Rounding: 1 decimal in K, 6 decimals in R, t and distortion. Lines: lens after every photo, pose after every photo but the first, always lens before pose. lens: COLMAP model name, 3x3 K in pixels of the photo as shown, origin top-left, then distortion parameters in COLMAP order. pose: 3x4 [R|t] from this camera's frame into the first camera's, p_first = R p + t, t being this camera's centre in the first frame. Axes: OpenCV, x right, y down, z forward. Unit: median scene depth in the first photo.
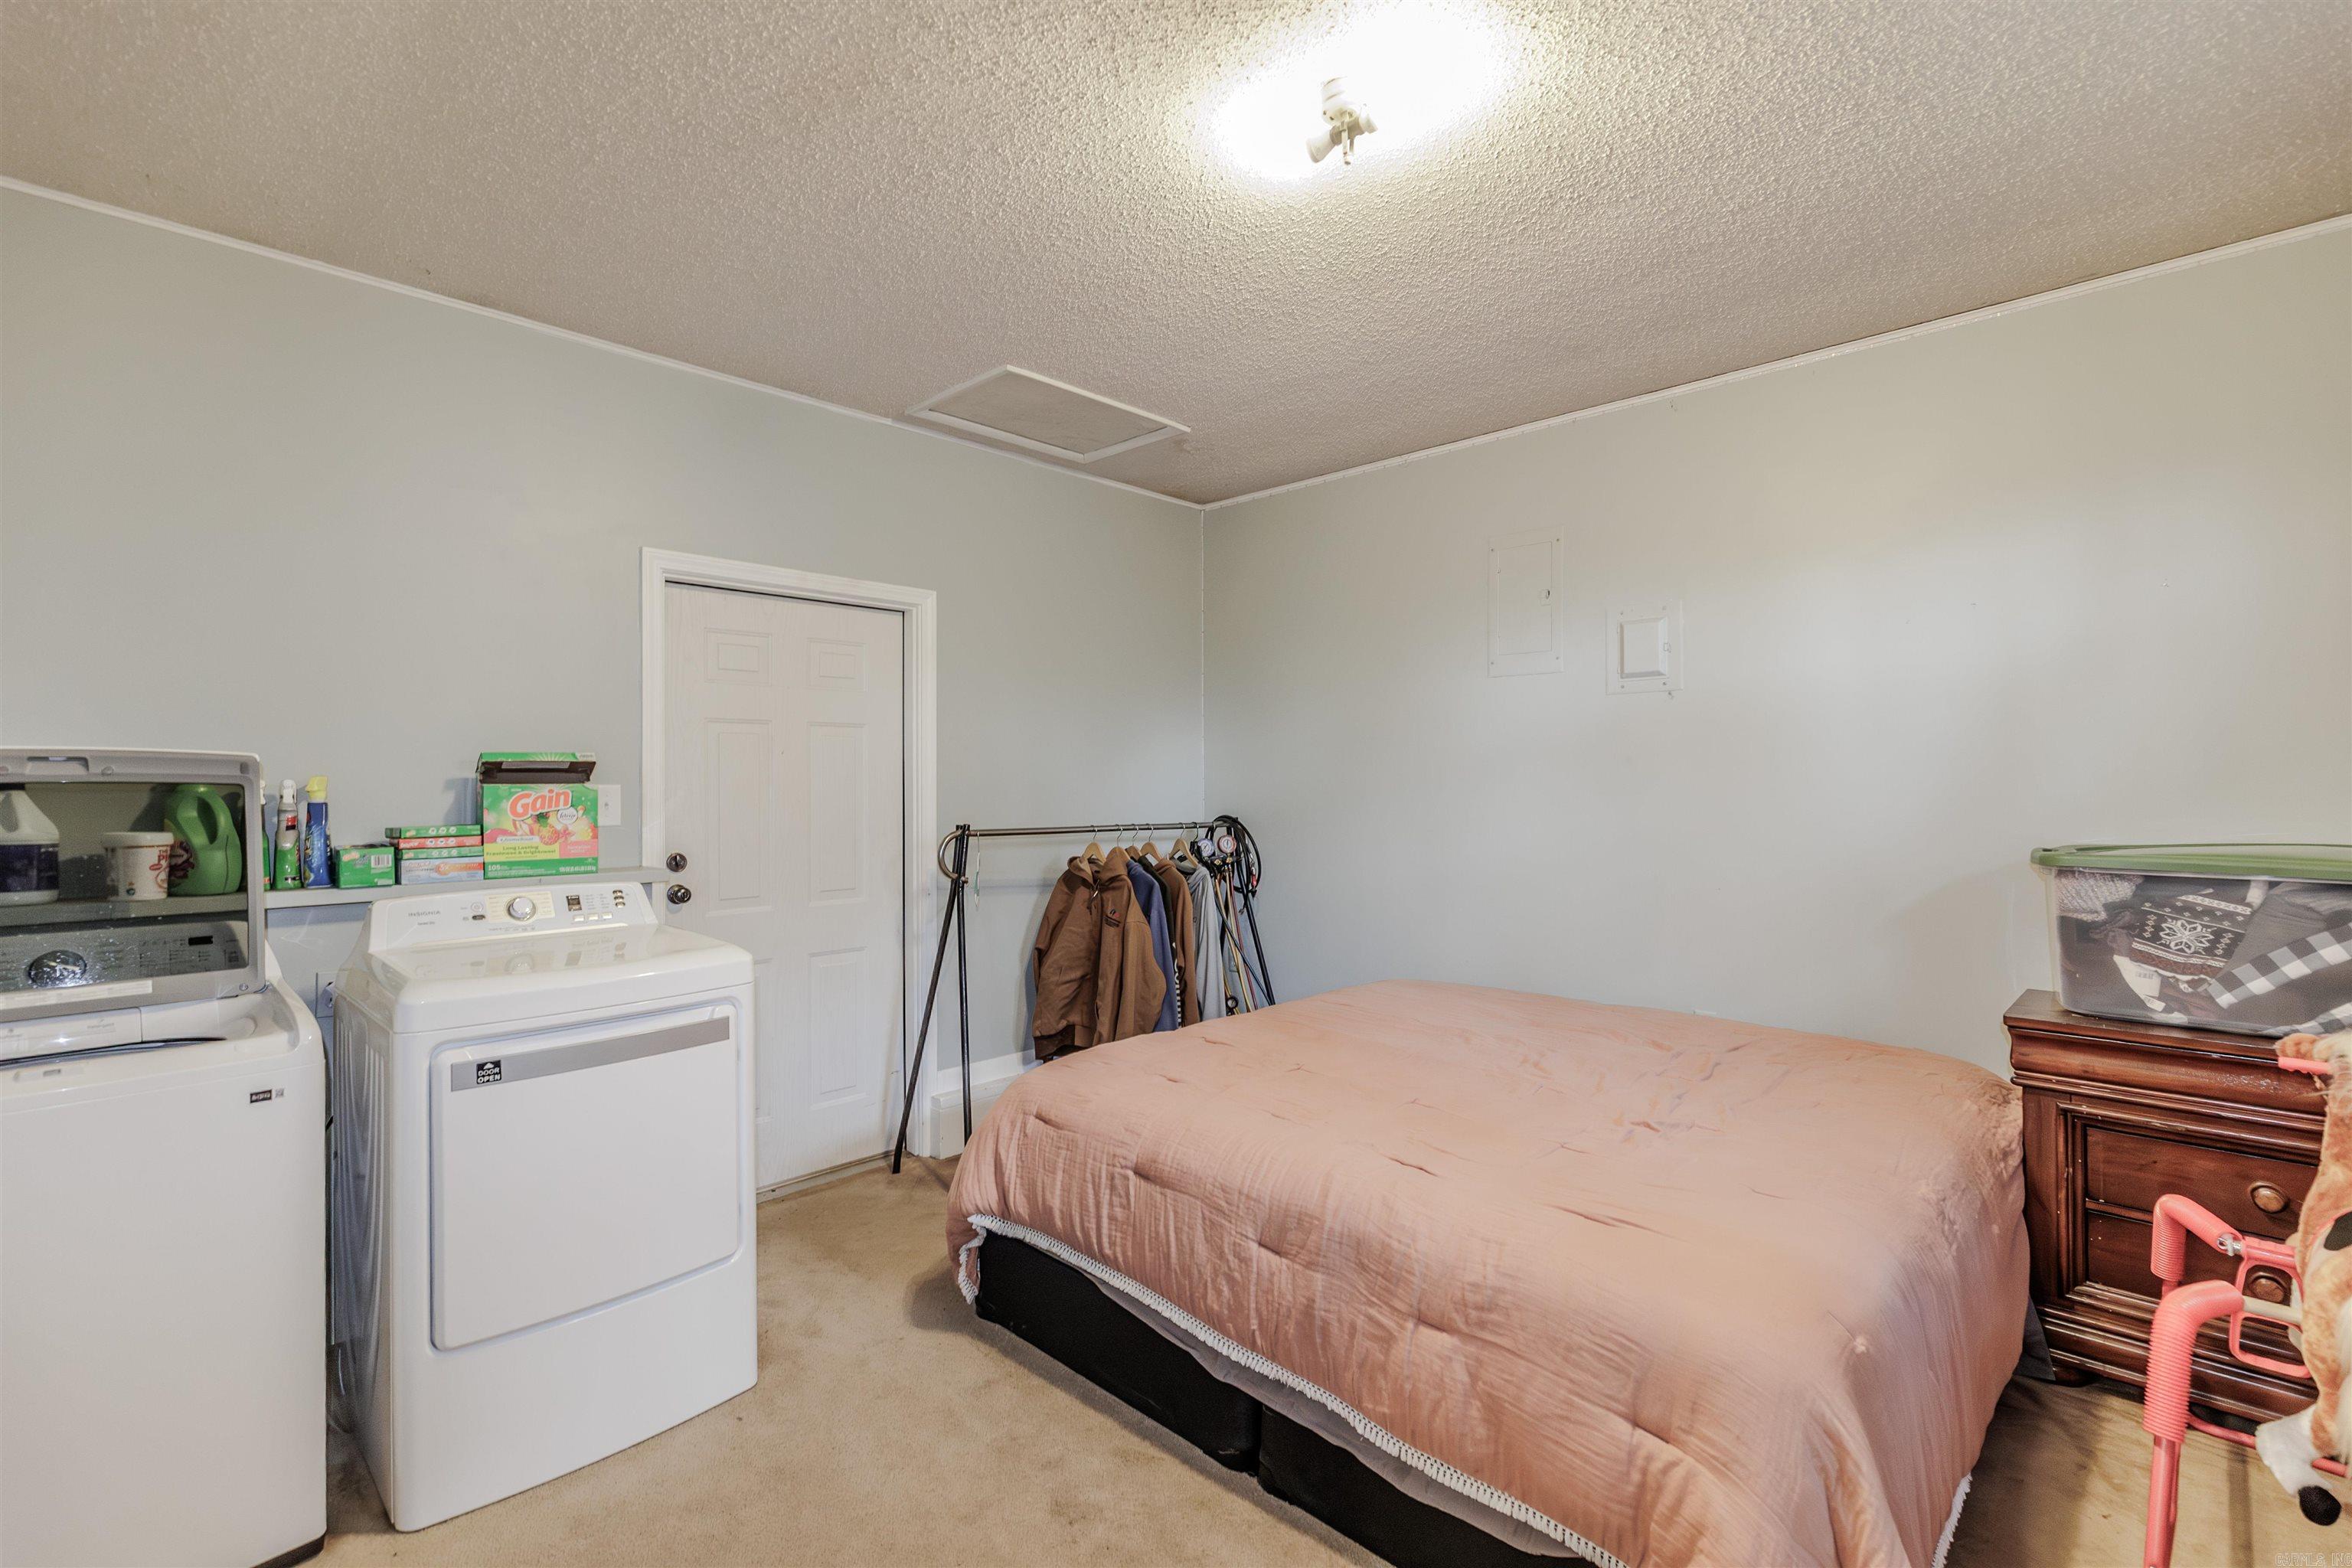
lens RADIAL K [[1073.1, 0, 1191.5], [0, 1073.1, 787.0], [0, 0, 1]] dist [0.002804, 0.000232]
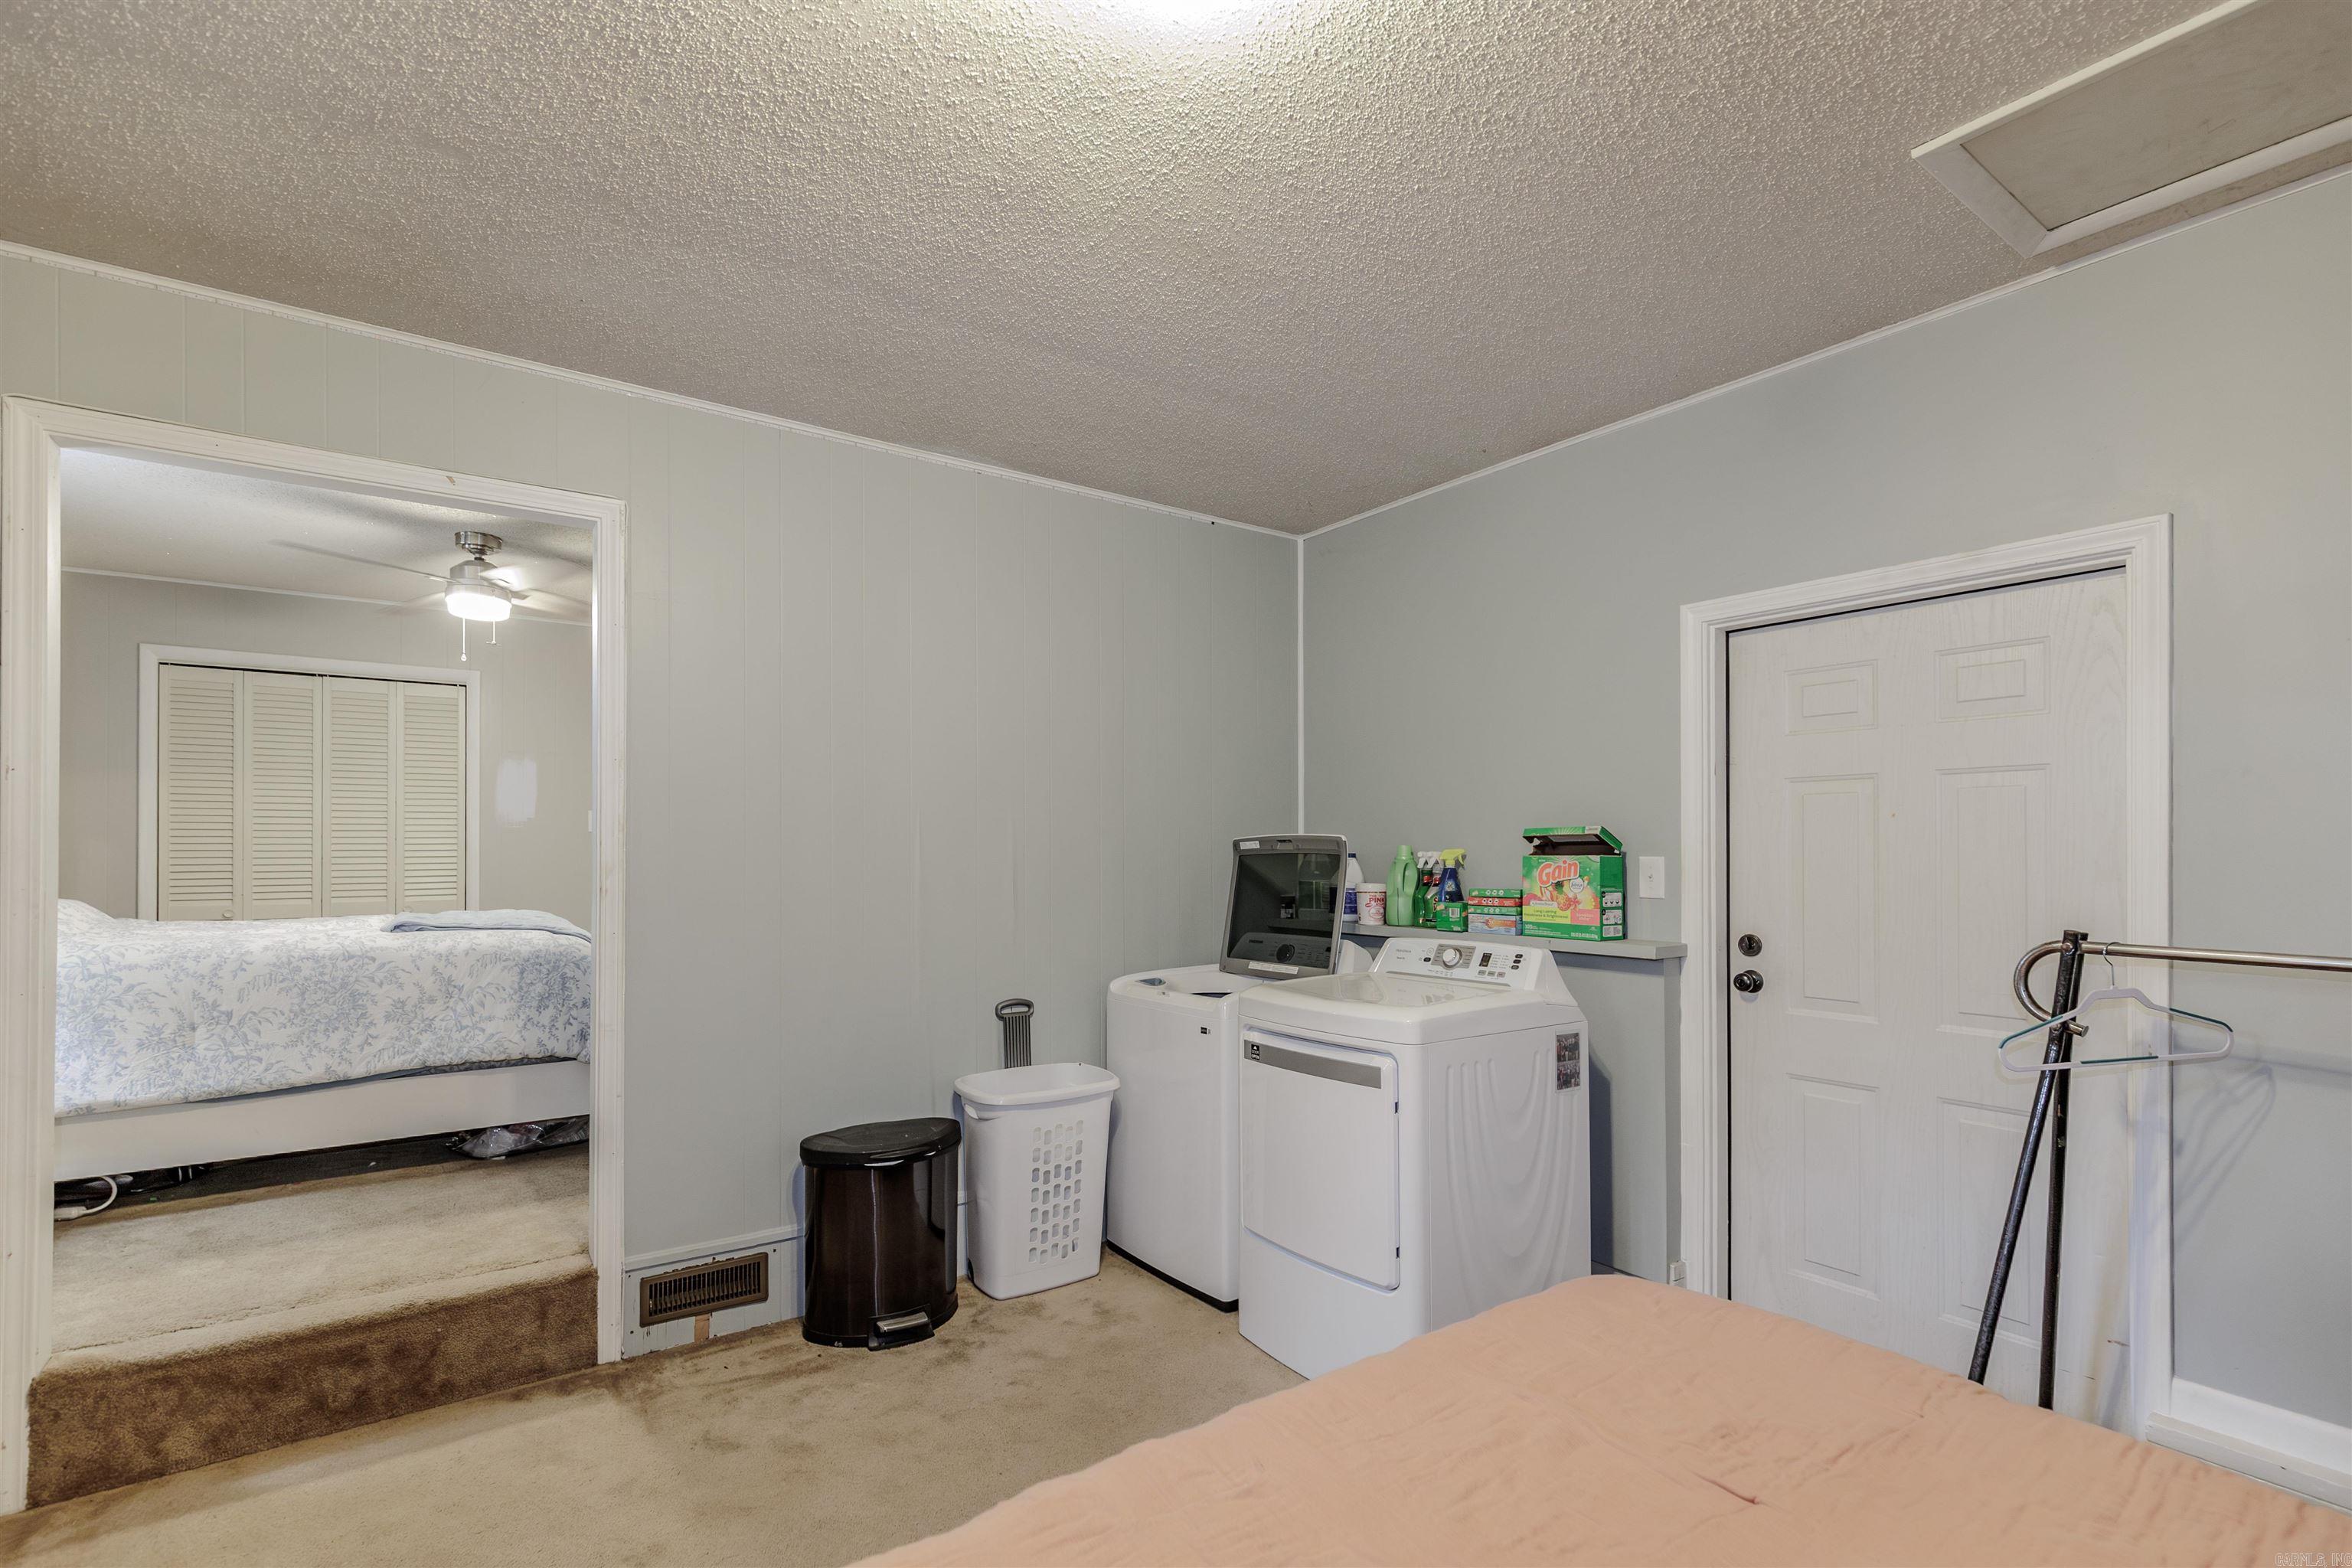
lens RADIAL K [[1058.4, 0, 1170.1], [0, 1058.4, 852.4], [0, 0, 1]] dist [0.002535, -0.000697]
pose [[-0.191683, -0.001142, -0.981456, 0.544218], [-0.006230, 0.999981, 0.000053, -0.003404], [0.981437, 0.006125, -0.191686, 0.812987]]
